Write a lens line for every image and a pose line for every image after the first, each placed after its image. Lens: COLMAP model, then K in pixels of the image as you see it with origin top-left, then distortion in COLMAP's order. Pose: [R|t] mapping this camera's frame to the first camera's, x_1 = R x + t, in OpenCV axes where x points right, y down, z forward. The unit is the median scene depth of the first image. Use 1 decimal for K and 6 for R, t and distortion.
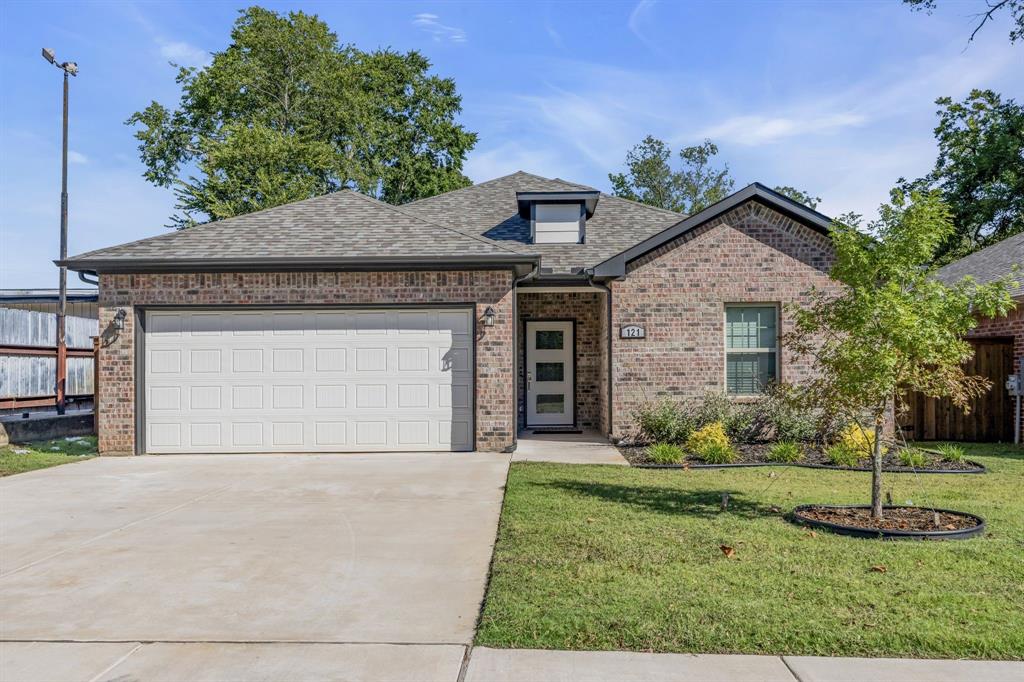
lens RADIAL K [[870.1, 0, 512.9], [0, 870.1, 362.3], [0, 0, 1]] dist [0.004769, 0.001899]
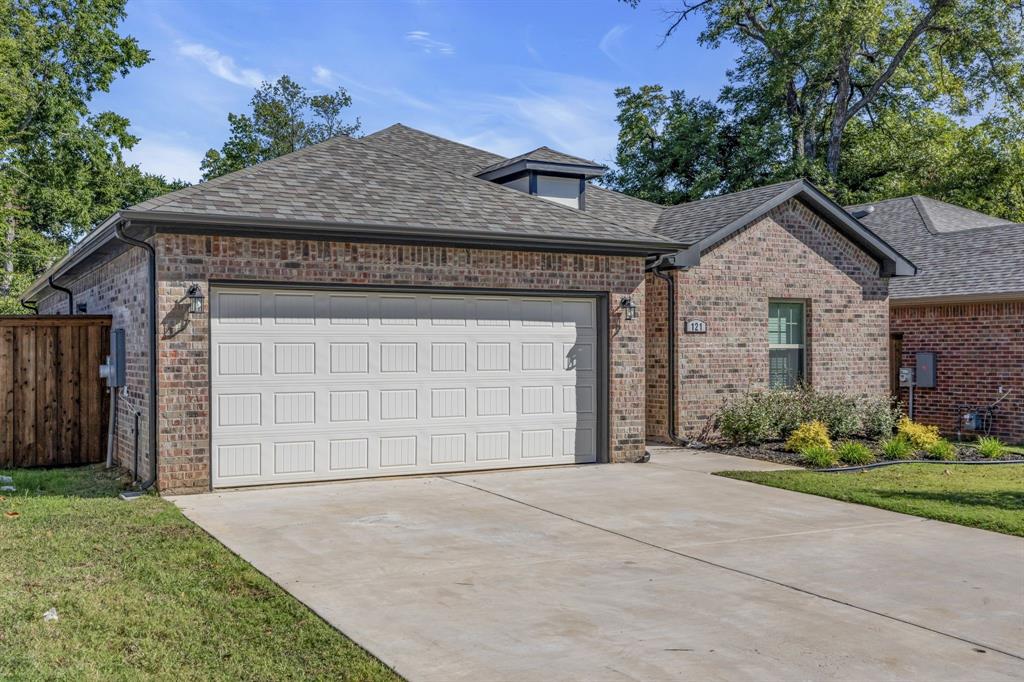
lens RADIAL K [[998.3, 0, 512.0], [0, 998.3, 341.0], [0, 0, 1]] dist [0.012466, 0.011864]
pose [[0.874834, 0.009967, 0.484321, -0.613589], [-0.011535, 0.999933, 0.000257, -0.018673], [-0.484286, -0.005812, 0.874890, 0.170600]]
